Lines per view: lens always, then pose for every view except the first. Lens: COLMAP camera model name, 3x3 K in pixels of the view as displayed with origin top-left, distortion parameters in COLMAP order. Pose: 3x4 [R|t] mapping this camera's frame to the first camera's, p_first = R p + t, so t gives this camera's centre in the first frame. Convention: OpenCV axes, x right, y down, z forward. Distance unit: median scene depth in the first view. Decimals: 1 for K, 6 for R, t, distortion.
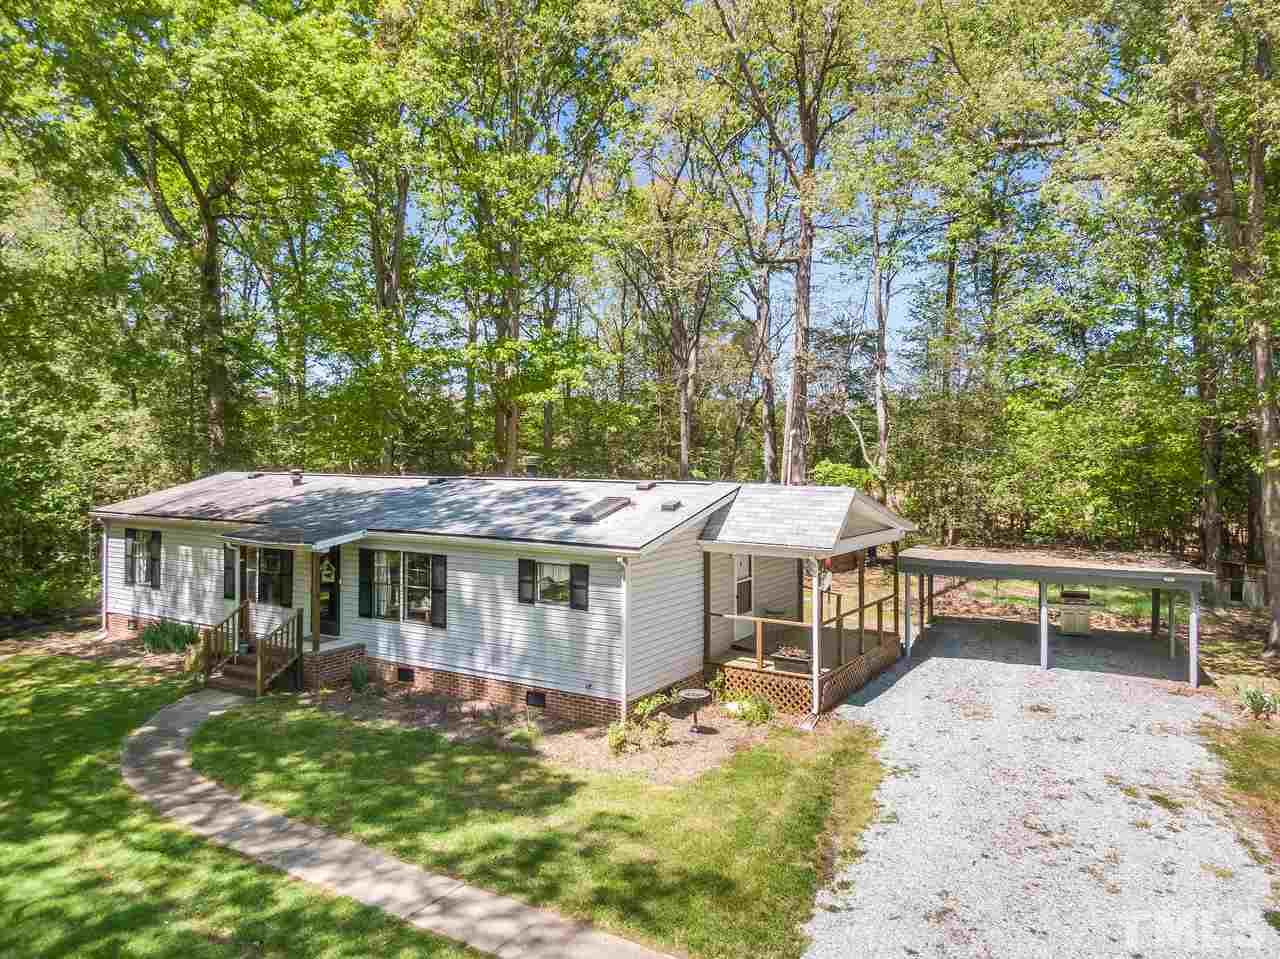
lens RADIAL K [[913.6, 0, 633.5], [0, 913.6, 475.3], [0, 0, 1]] dist [-0.009700, -0.002327]
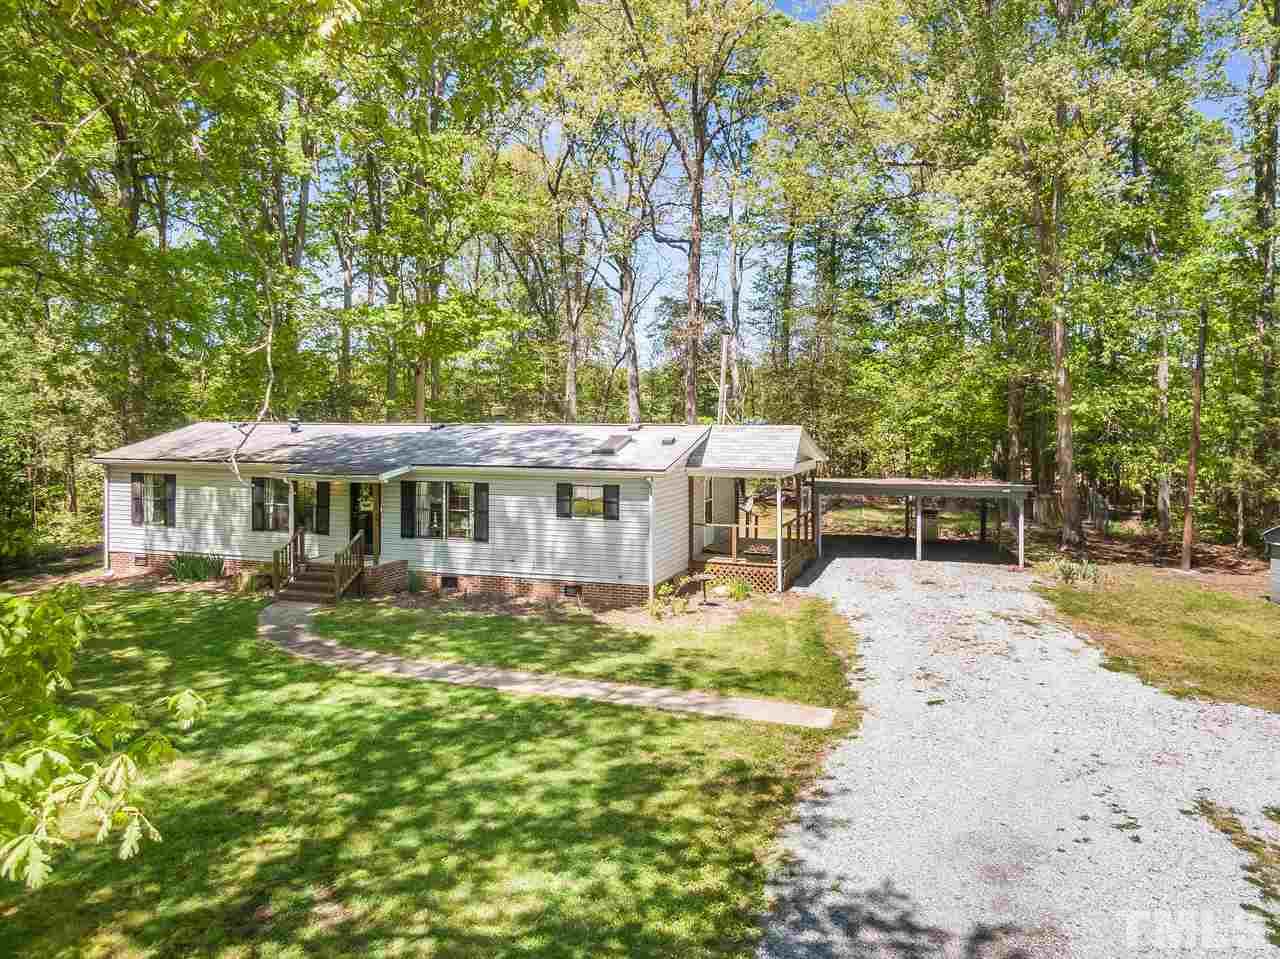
lens RADIAL K [[911.8, 0, 637.7], [0, 911.8, 456.4], [0, 0, 1]] dist [0.019680, -0.000920]
pose [[0.976471, -0.012727, 0.215275, -0.275643], [0.007847, 0.999693, 0.023506, 0.023492], [-0.215508, -0.021264, 0.976271, -0.258750]]
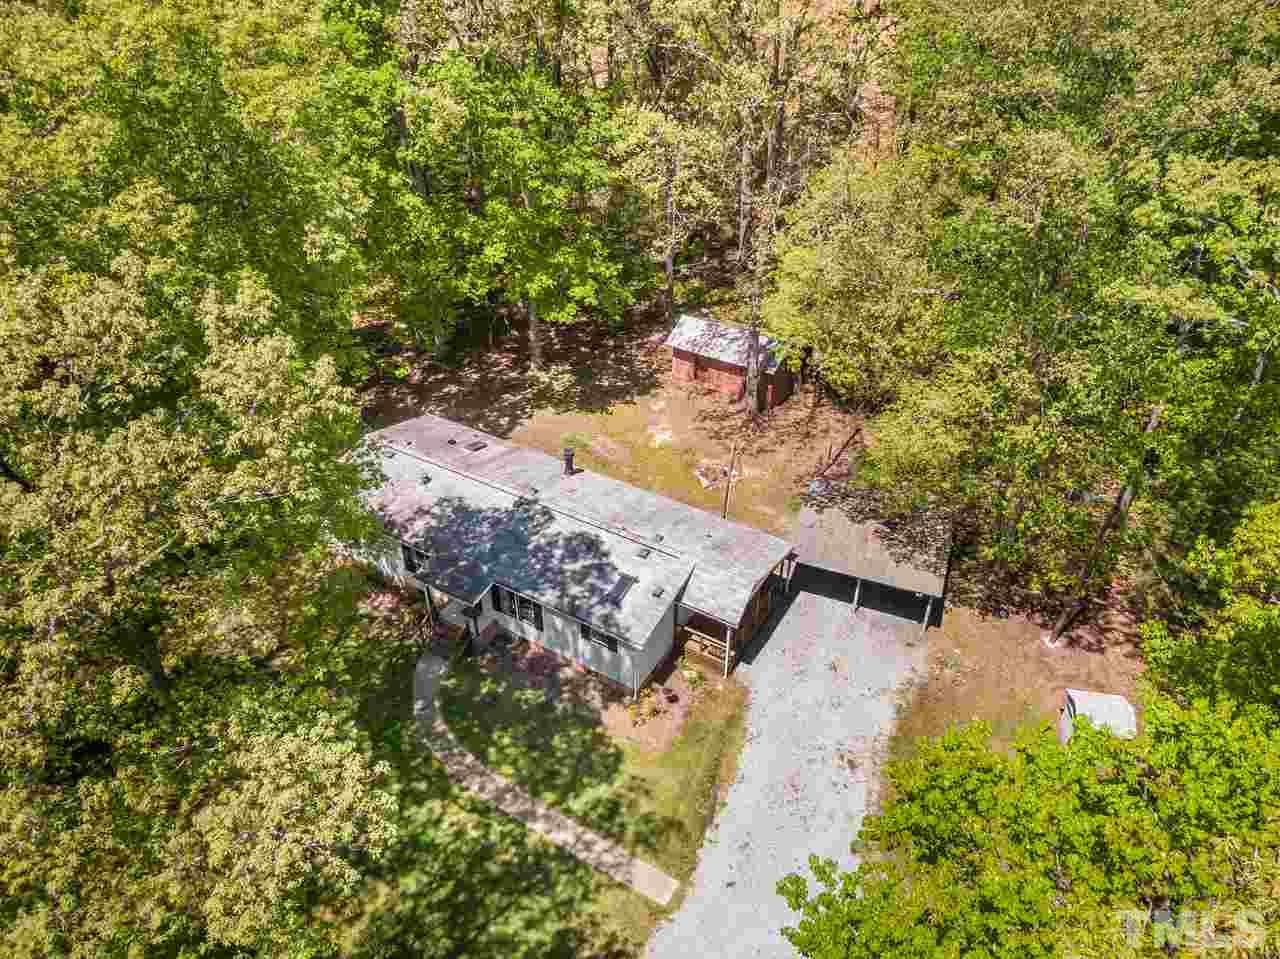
lens RADIAL K [[911.8, 0, 637.7], [0, 911.8, 456.4], [0, 0, 1]] dist [0.019680, -0.000920]
pose [[0.999481, -0.030681, 0.009776, -0.014057], [0.021274, 0.857050, 0.514793, -1.183440], [-0.024173, -0.514319, 0.857259, -0.514884]]
